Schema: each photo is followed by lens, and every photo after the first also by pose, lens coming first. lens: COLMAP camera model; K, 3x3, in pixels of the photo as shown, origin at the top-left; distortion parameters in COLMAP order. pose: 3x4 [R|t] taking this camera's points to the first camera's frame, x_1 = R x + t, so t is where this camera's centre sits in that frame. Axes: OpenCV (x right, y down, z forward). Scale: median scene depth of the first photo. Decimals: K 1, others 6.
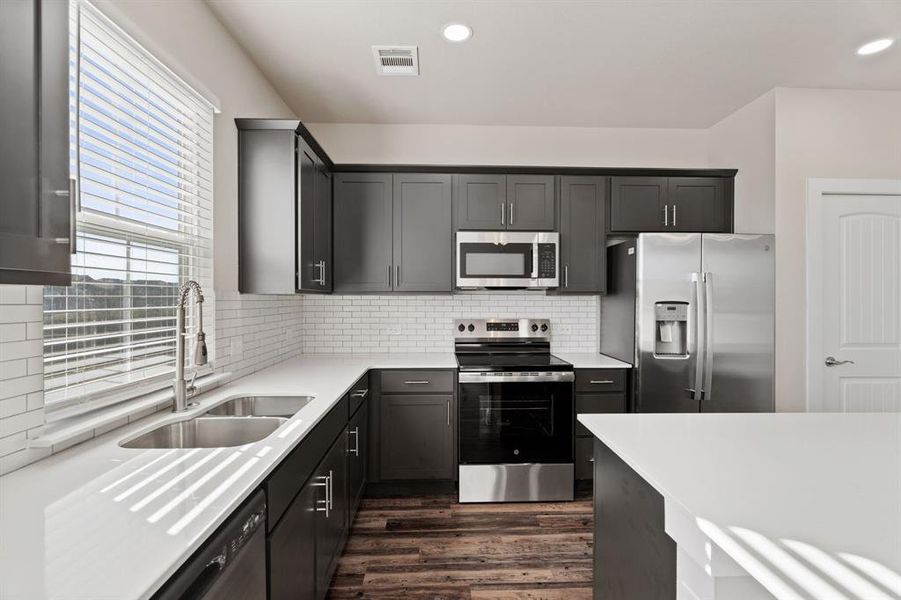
lens RADIAL K [[415.3, 0, 457.1], [0, 415.3, 299.1], [0, 0, 1]] dist [-0.003503, 0.000460]
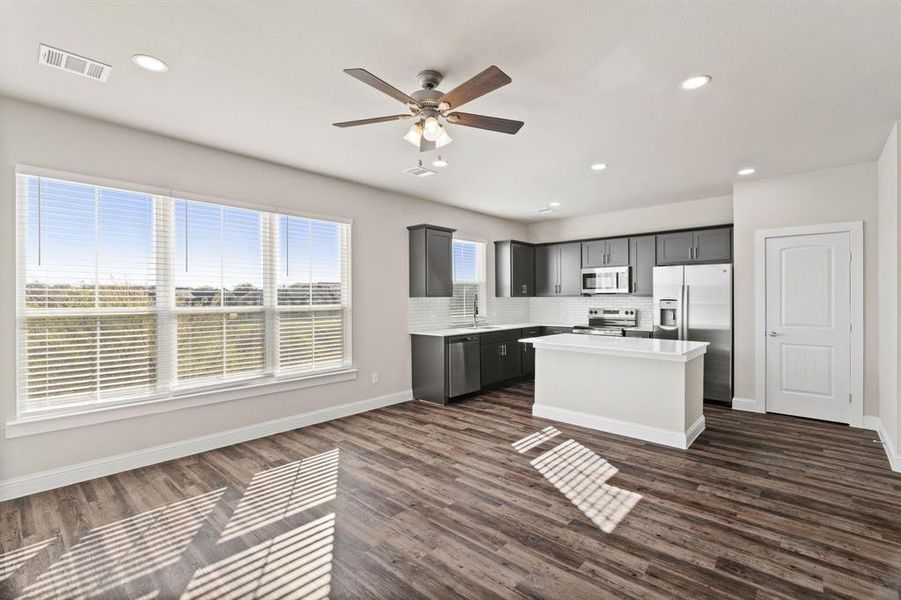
lens RADIAL K [[415.3, 0, 457.2], [0, 415.3, 299.6], [0, 0, 1]] dist [-0.003503, 0.000460]
pose [[0.715864, 0.000004, -0.698240, 1.159992], [-0.000274, 1.000000, -0.000275, 0.006109], [0.698240, 0.000388, 0.715863, -1.151025]]
